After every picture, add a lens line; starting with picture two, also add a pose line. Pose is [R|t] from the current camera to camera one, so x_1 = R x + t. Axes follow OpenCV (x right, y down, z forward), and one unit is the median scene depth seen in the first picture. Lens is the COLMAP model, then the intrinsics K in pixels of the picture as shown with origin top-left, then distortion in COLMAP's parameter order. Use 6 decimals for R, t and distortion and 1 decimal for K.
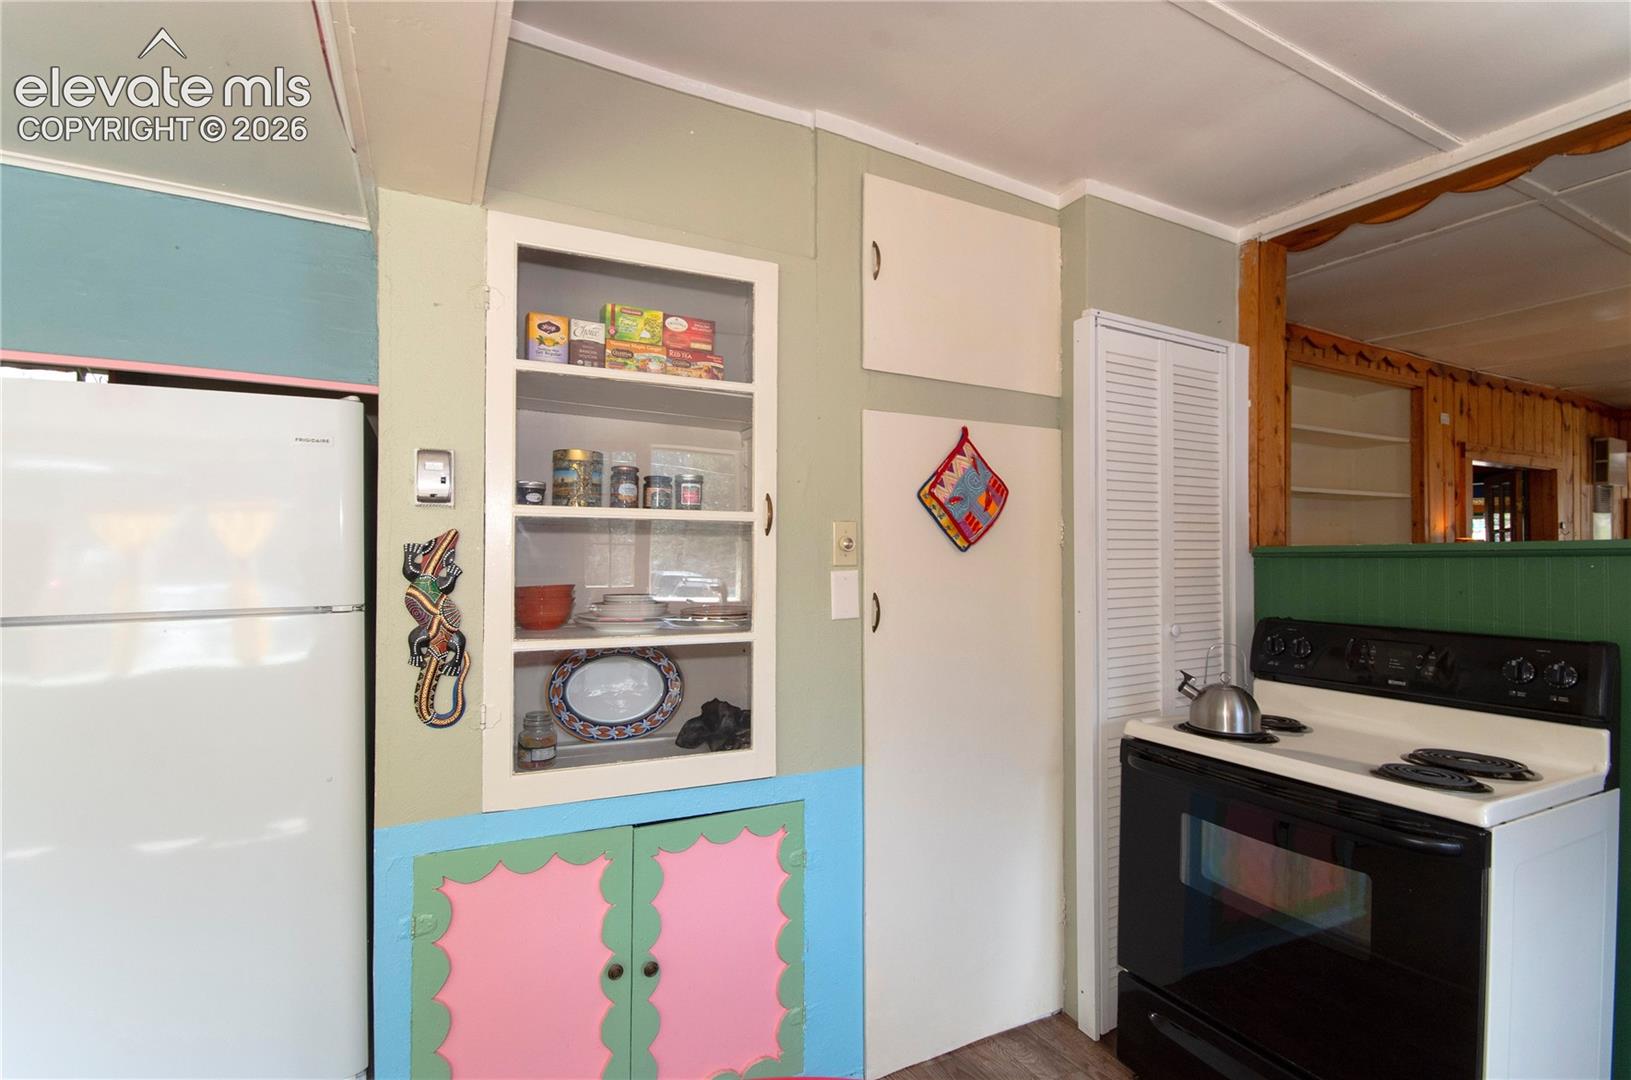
lens RADIAL K [[733.1, 0, 796.8], [0, 733.1, 539.7], [0, 0, 1]] dist [0.003546, -0.001226]
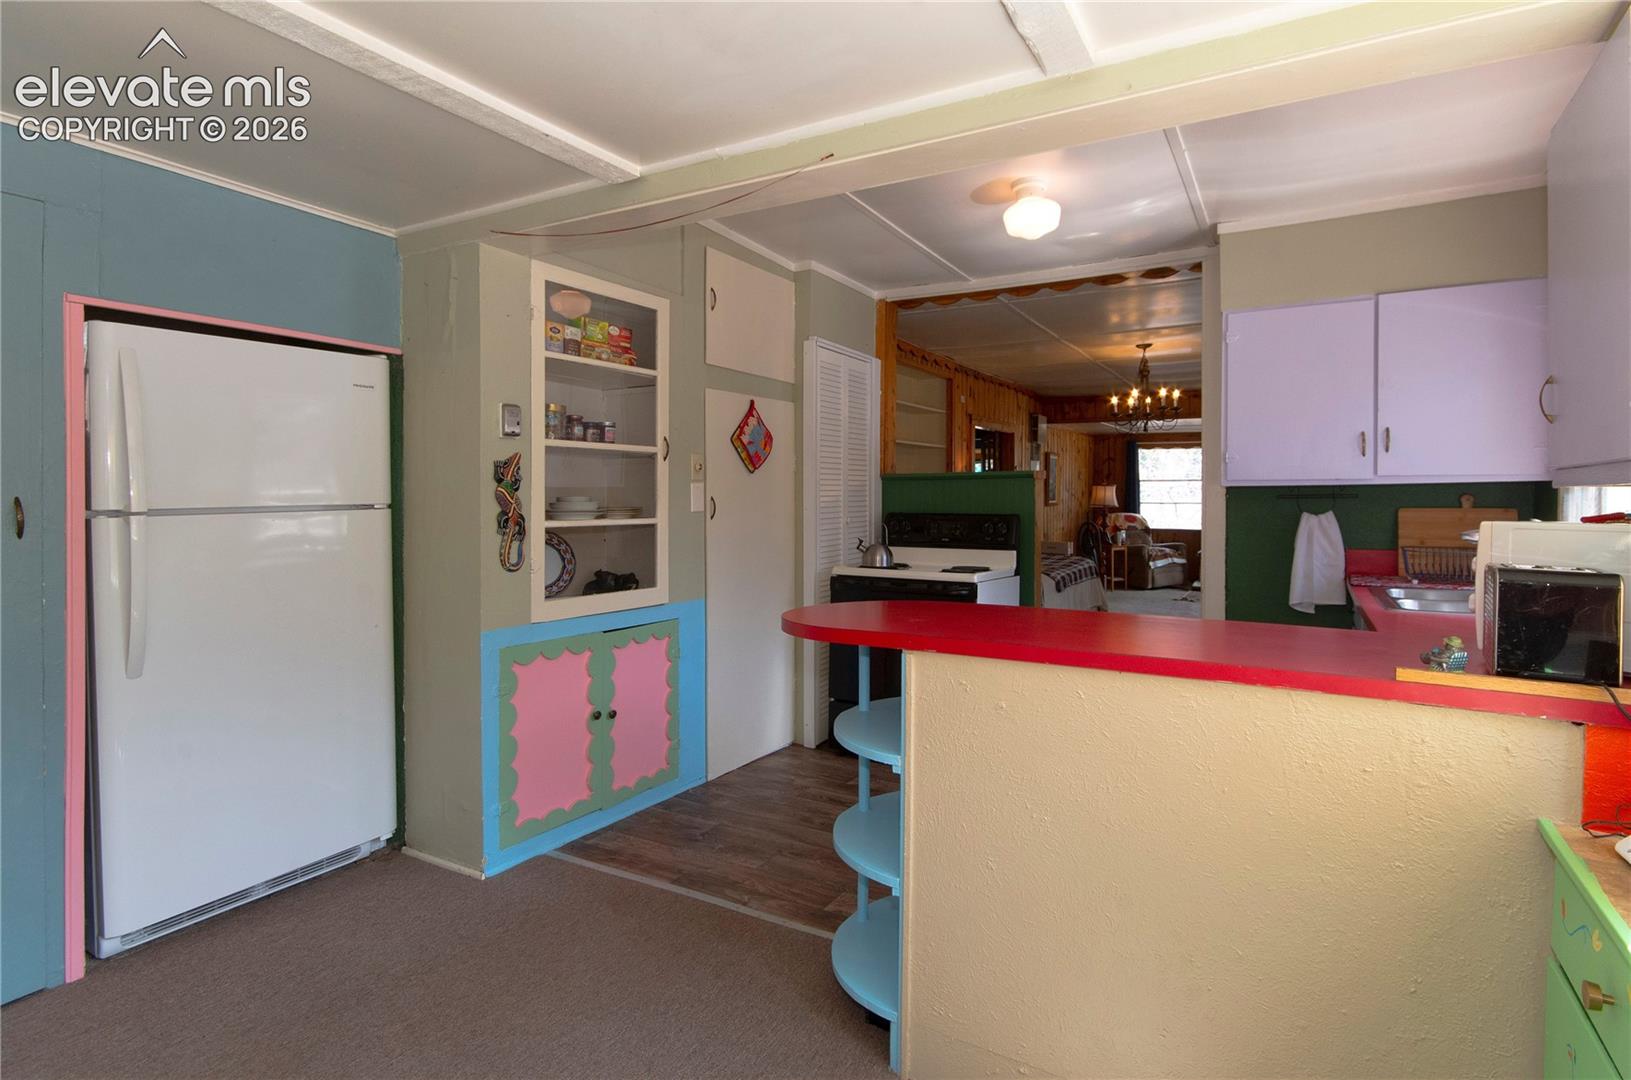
lens RADIAL K [[829.7, 0, 874.3], [0, 829.7, 501.8], [0, 0, 1]] dist [0.018802, 0.000205]
pose [[0.813098, -0.008441, 0.582065, -0.708684], [-0.006476, 0.999702, 0.023544, 0.036960], [-0.582091, -0.022914, 0.812801, -0.781720]]
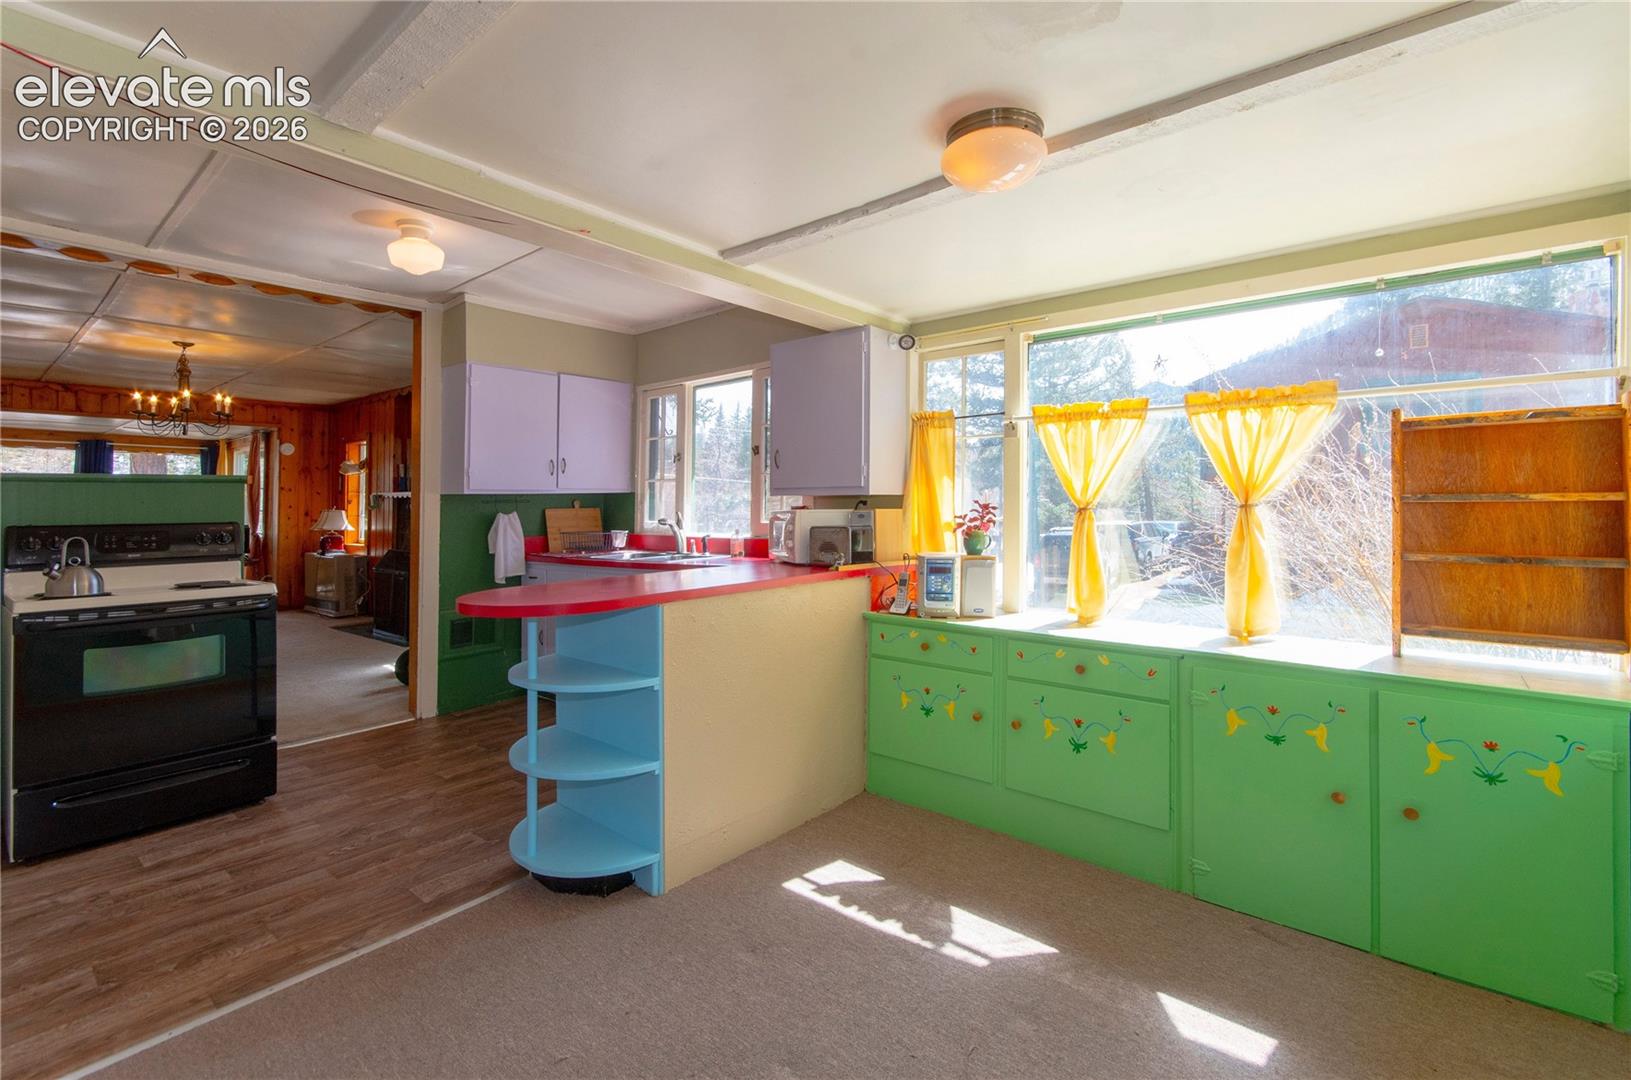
lens RADIAL K [[733.1, 0, 792.6], [0, 733.1, 497.7], [0, 0, 1]] dist [0.003546, -0.001226]
pose [[-0.404552, 0.001696, 0.914514, -1.328232], [-0.012301, 0.999898, -0.007296, 0.057406], [-0.914432, -0.014201, -0.404490, 0.246810]]
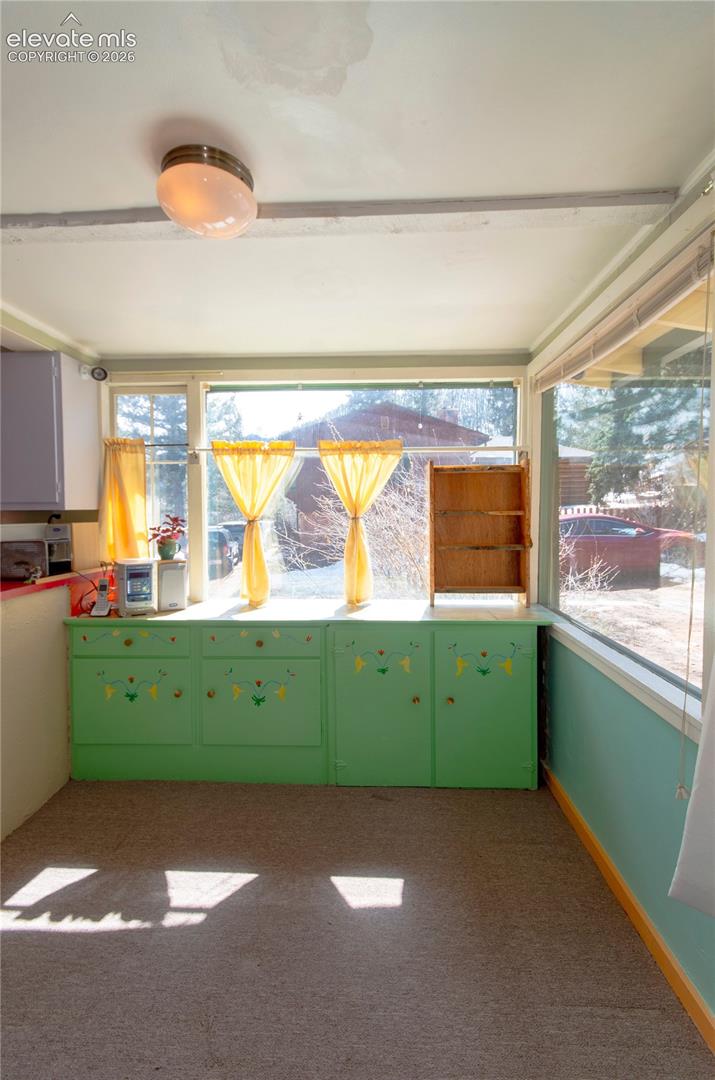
lens RADIAL K [[485.5, 0, 367.1], [0, 485.5, 530.9], [0, 0, 1]] dist [0.003546, -0.001226]
pose [[-0.890528, -0.025849, 0.454194, -1.085629], [-0.008430, 0.999151, 0.040335, 0.032857], [-0.454850, 0.032091, -0.889989, 0.144601]]
